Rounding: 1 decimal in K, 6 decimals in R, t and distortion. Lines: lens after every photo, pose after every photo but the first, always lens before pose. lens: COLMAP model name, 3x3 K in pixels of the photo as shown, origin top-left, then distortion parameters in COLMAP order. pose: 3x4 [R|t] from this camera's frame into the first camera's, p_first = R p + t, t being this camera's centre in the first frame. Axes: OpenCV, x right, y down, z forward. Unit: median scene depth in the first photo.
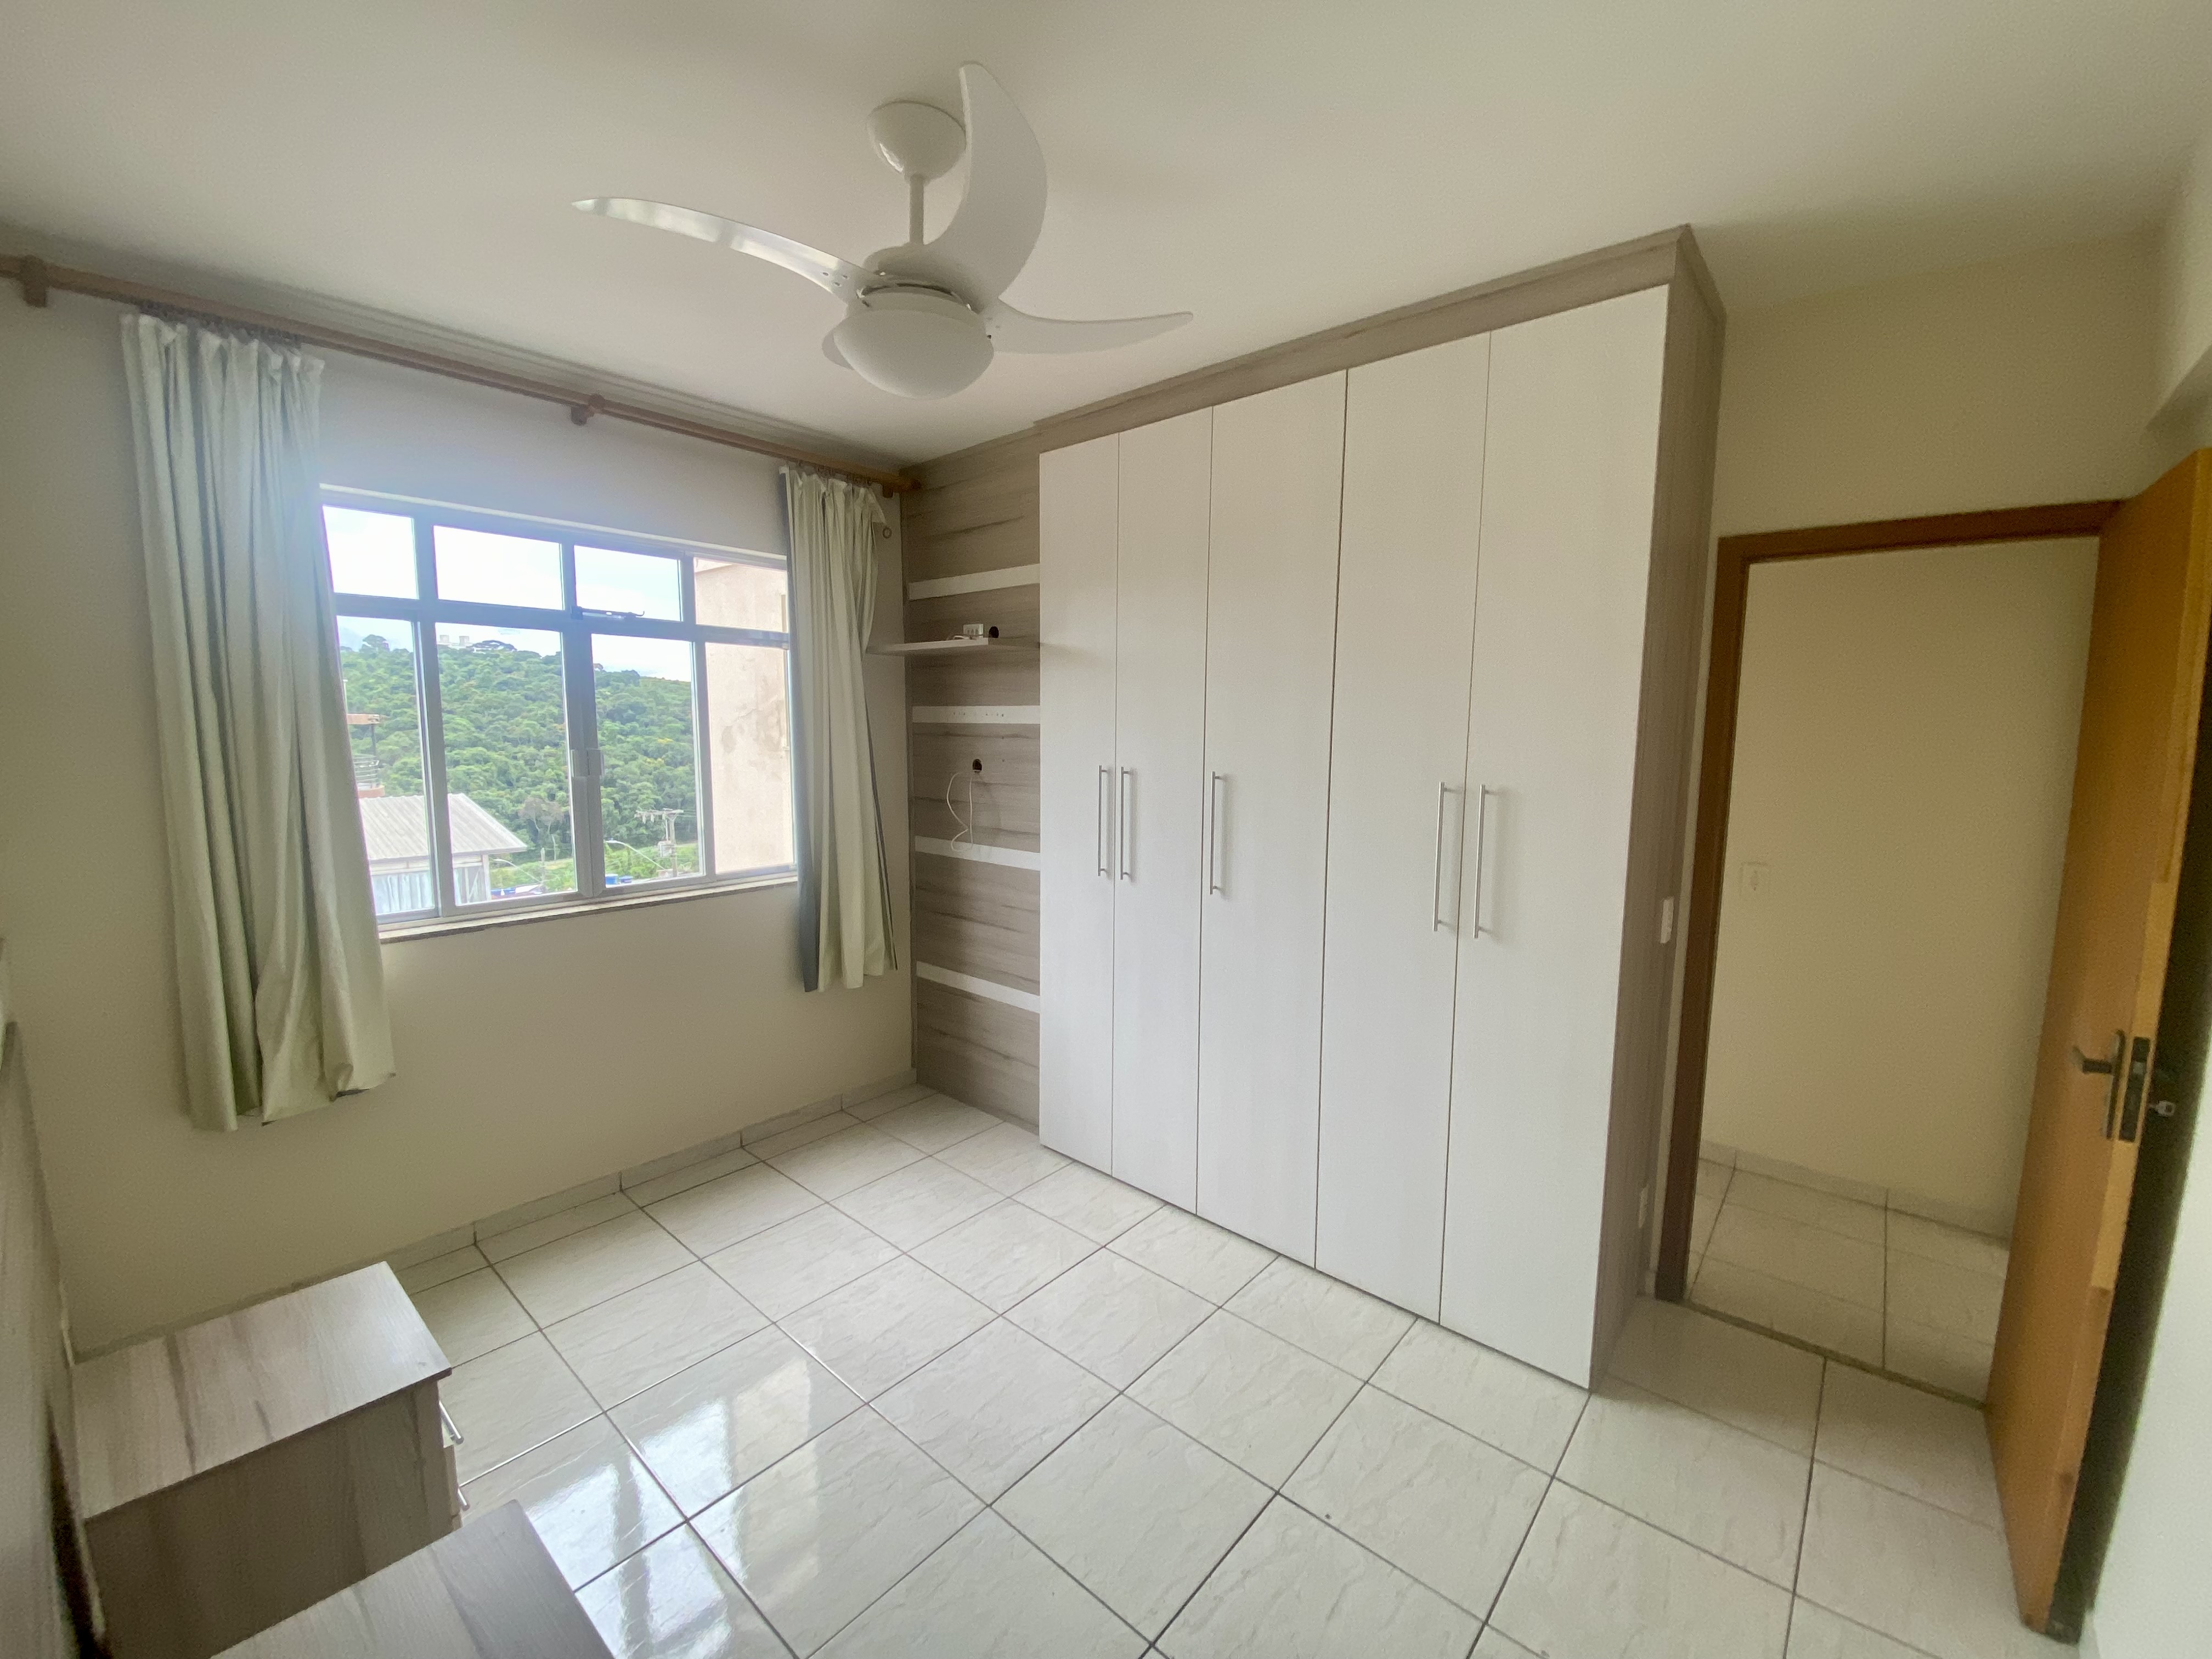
lens RADIAL K [[889.1, 0, 1108.9], [0, 889.1, 828.3], [0, 0, 1]] dist [0.000751, -0.016040]
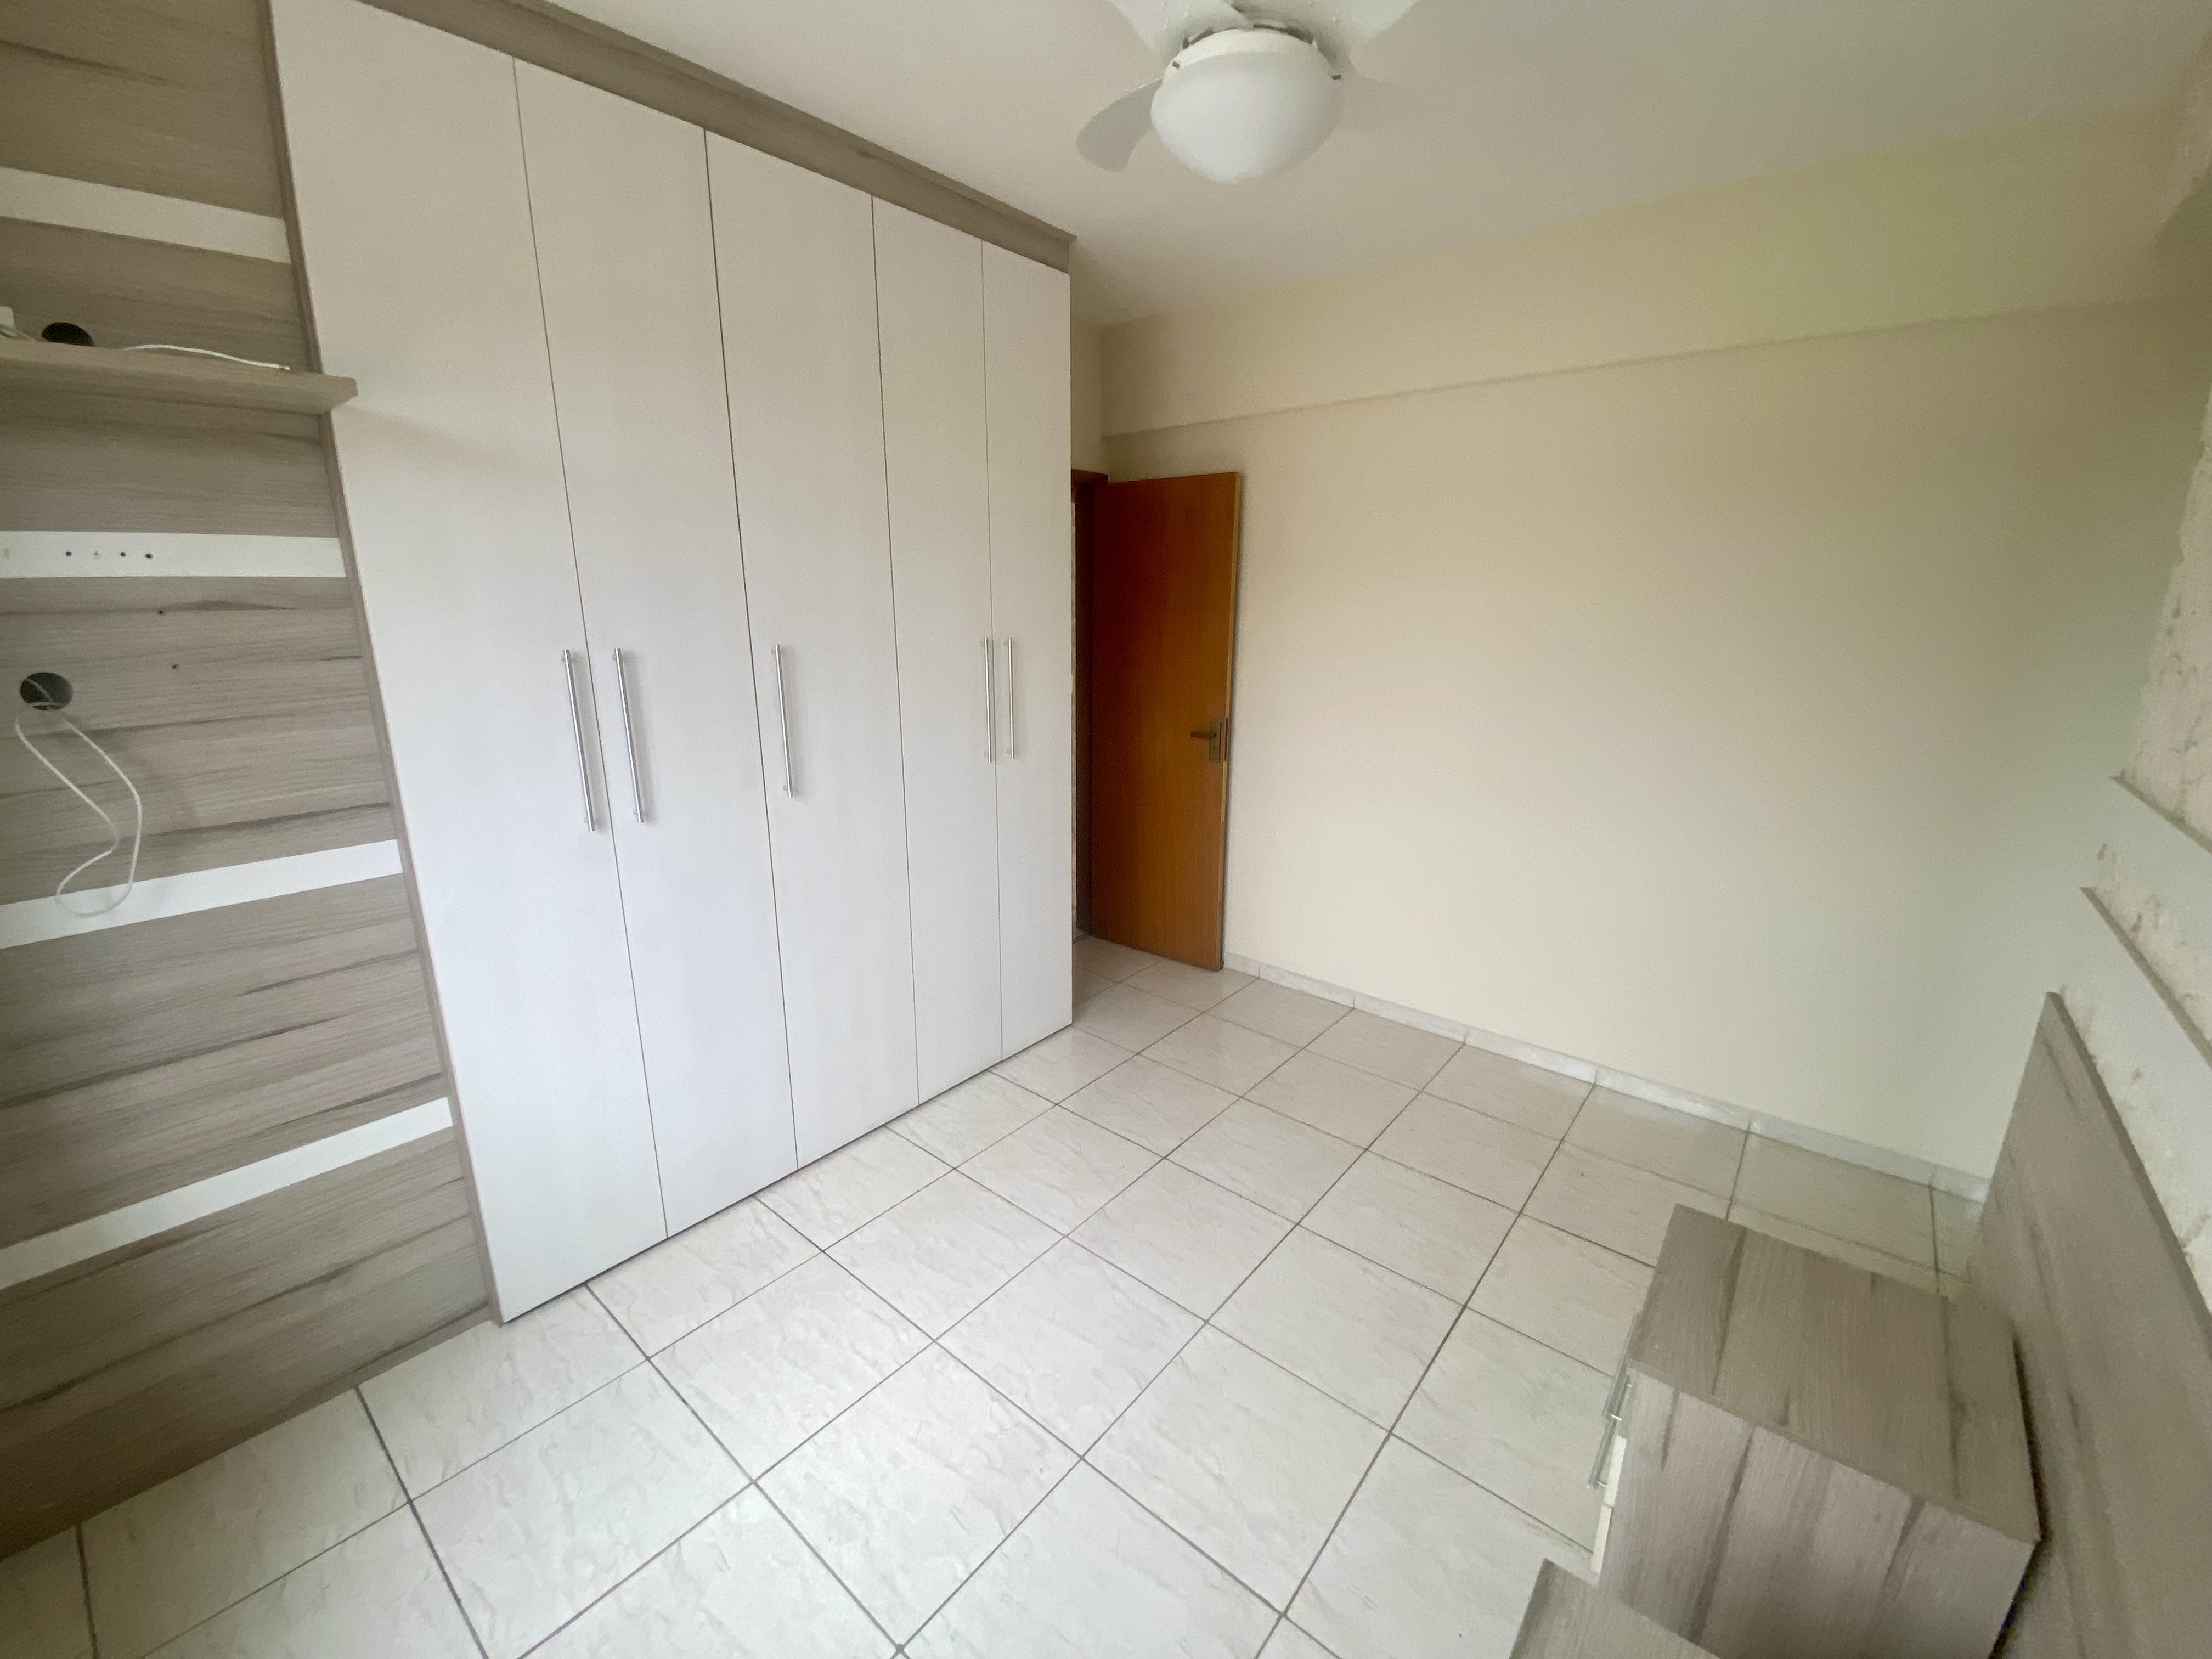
lens RADIAL K [[889.1, 0, 1108.9], [0, 889.1, 828.3], [0, 0, 1]] dist [0.000751, -0.016040]
pose [[-0.048318, -0.262759, 0.963651, -0.596922], [0.093330, 0.959369, 0.266272, -0.076354], [-0.994462, 0.102803, -0.021831, 0.618255]]
